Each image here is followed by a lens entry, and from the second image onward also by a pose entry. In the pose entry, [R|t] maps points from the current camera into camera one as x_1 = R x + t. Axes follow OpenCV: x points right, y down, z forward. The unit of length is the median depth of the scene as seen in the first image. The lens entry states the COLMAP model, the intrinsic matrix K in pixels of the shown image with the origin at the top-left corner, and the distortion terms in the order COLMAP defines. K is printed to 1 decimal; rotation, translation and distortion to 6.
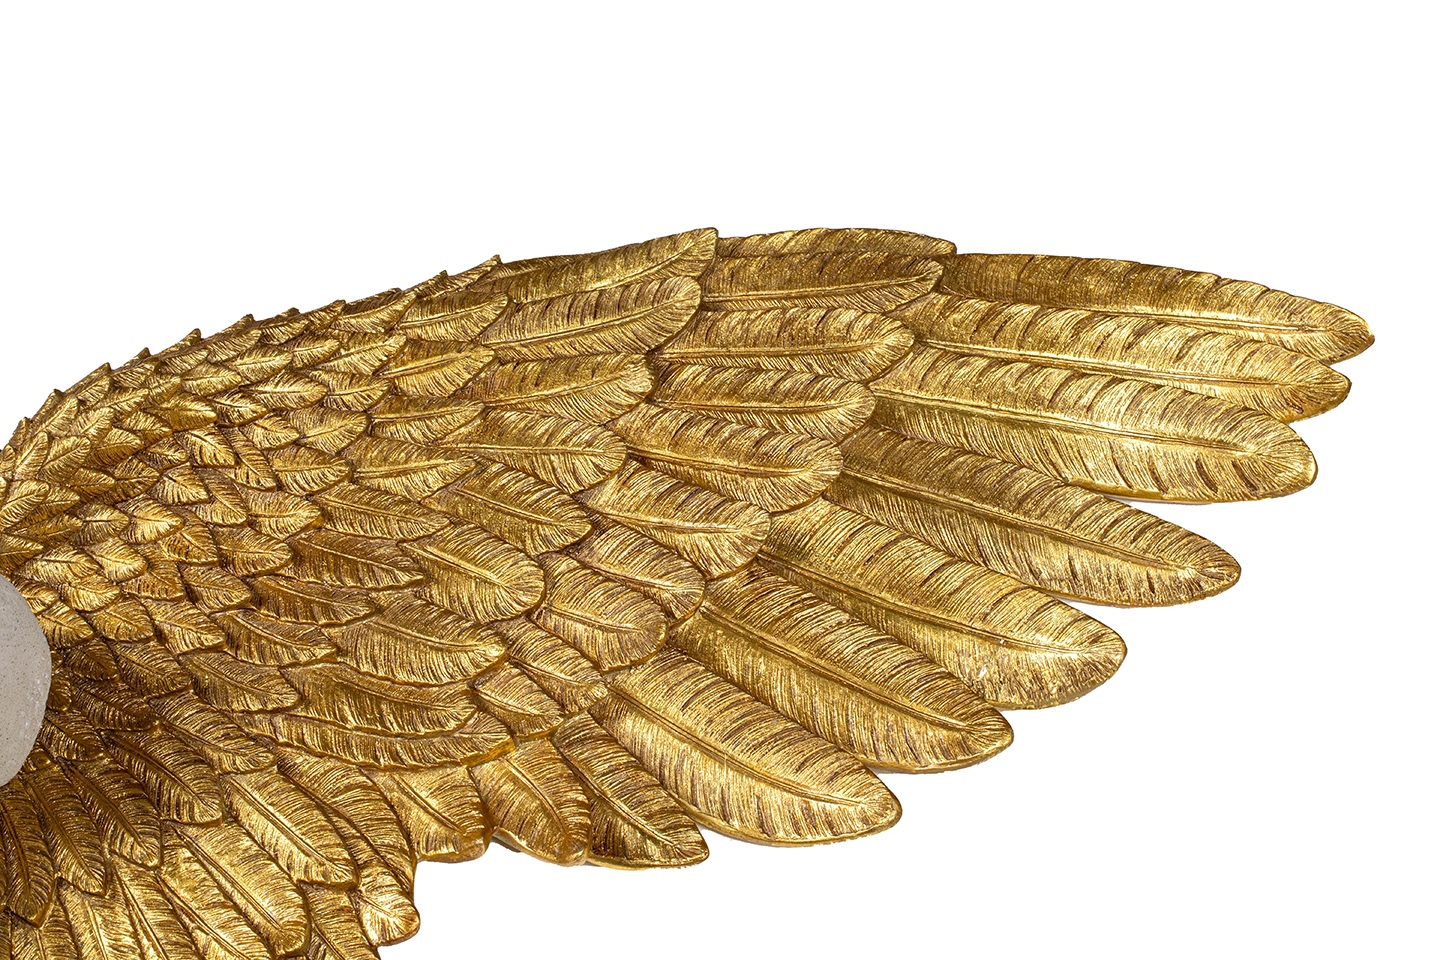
lens RADIAL K [[2145.6, 0, 720.0], [0, 2145.6, 480.0], [0, 0, 1]] dist [-0.171210, 0.140760]
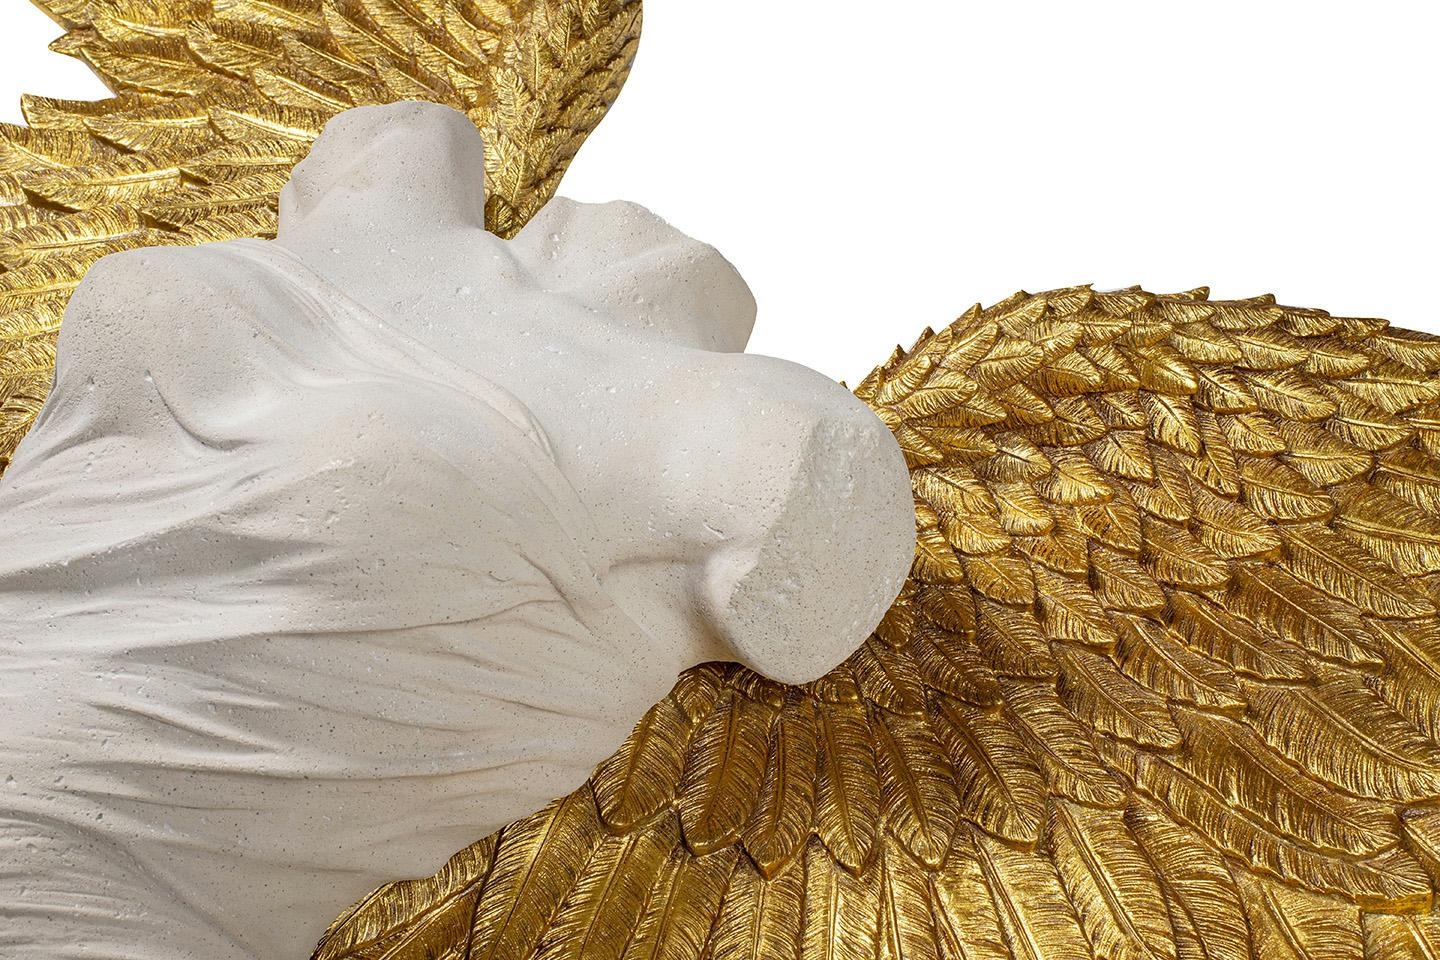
lens RADIAL K [[2145.6, 0, 720.0], [0, 2145.6, 480.0], [0, 0, 1]] dist [-0.171210, 0.140760]
pose [[0.864987, 0.312803, -0.392367, -0.069847], [-0.364193, 0.929254, -0.062058, 0.120111], [0.345196, 0.196577, 0.917713, 0.219253]]
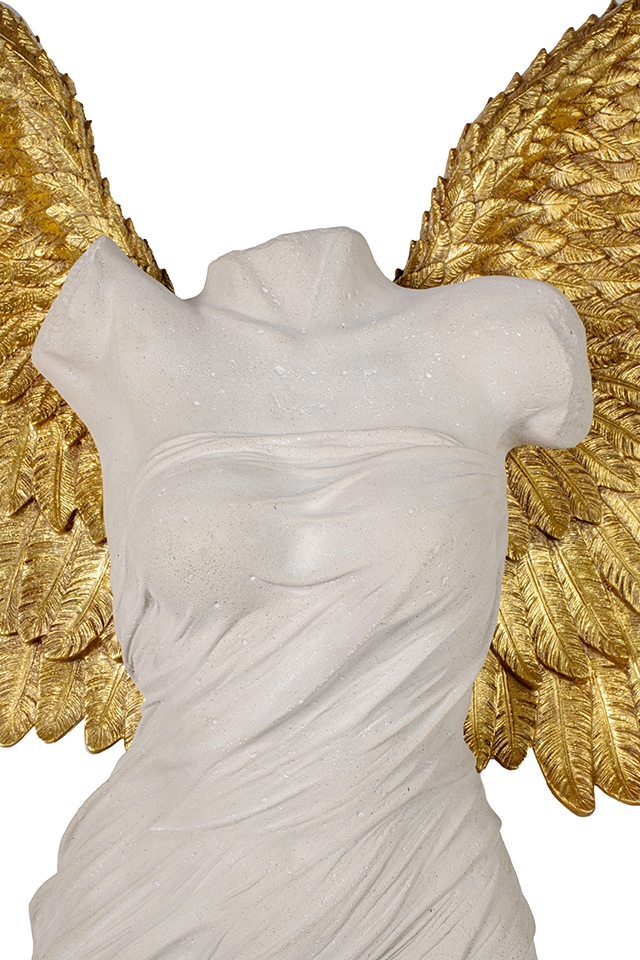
lens RADIAL K [[1430.4, 0, 320.0], [0, 1430.4, 480.0], [0, 0, 1]] dist [-0.171210, 0.140760]
pose [[0.974770, -0.223054, 0.008403, -0.463608], [0.207095, 0.917788, 0.338788, -0.153801], [-0.083280, -0.328500, 0.940825, 0.136866]]
